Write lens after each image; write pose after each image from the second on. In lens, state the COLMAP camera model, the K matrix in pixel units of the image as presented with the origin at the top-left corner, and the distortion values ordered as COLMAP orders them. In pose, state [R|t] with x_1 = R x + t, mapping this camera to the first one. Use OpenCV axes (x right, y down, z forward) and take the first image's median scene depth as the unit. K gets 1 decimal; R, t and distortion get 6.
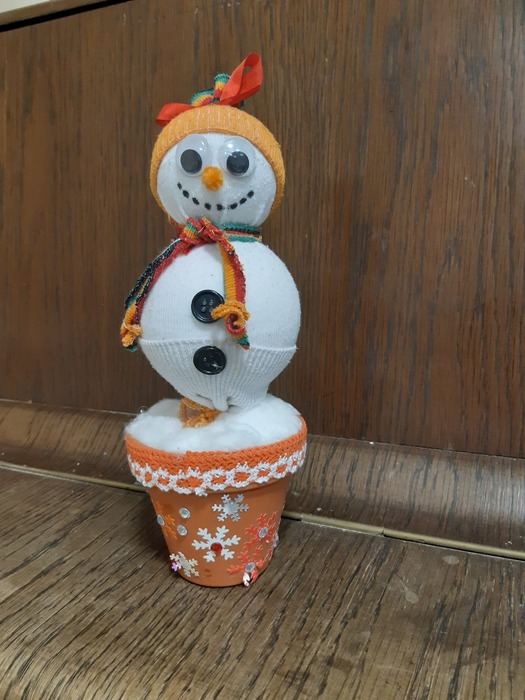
lens RADIAL K [[542.8, 0, 262.5], [0, 542.8, 350.0], [0, 0, 1]] dist [-0.037367, -0.001430]
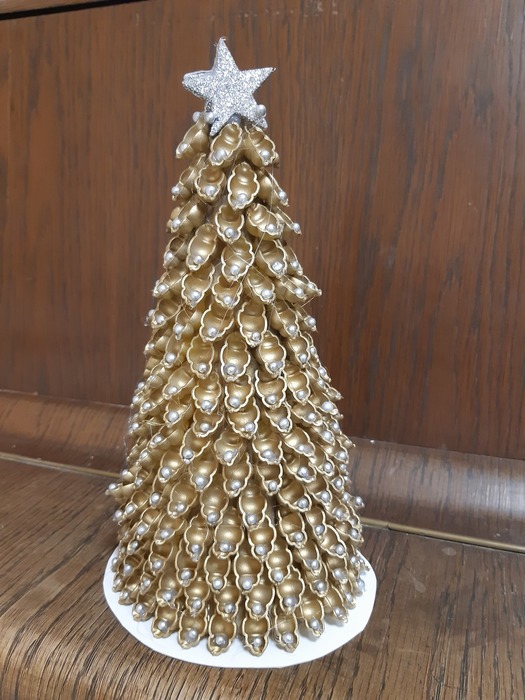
lens RADIAL K [[542.8, 0, 262.5], [0, 542.8, 350.0], [0, 0, 1]] dist [-0.037367, -0.001430]
pose [[0.997071, 0.012806, 0.075401, -0.112862], [-0.017717, 0.997739, 0.064825, -0.085726], [-0.074400, -0.065971, 0.995044, -0.065932]]
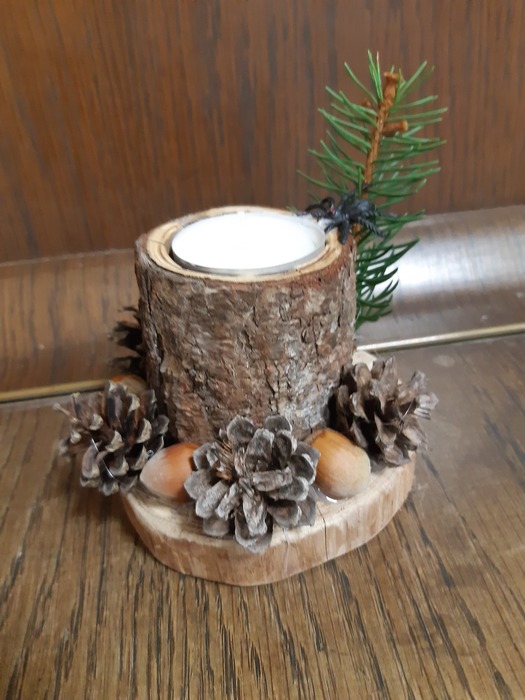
lens RADIAL K [[536.2, 0, 263.2], [0, 536.2, 361.5], [0, 0, 1]] dist [-0.041695, -0.002912]
pose [[0.849896, -0.325563, 0.414350, -0.150022], [0.142342, 0.898924, 0.414337, 0.033273], [-0.507361, -0.293164, 0.810333, 0.423215]]
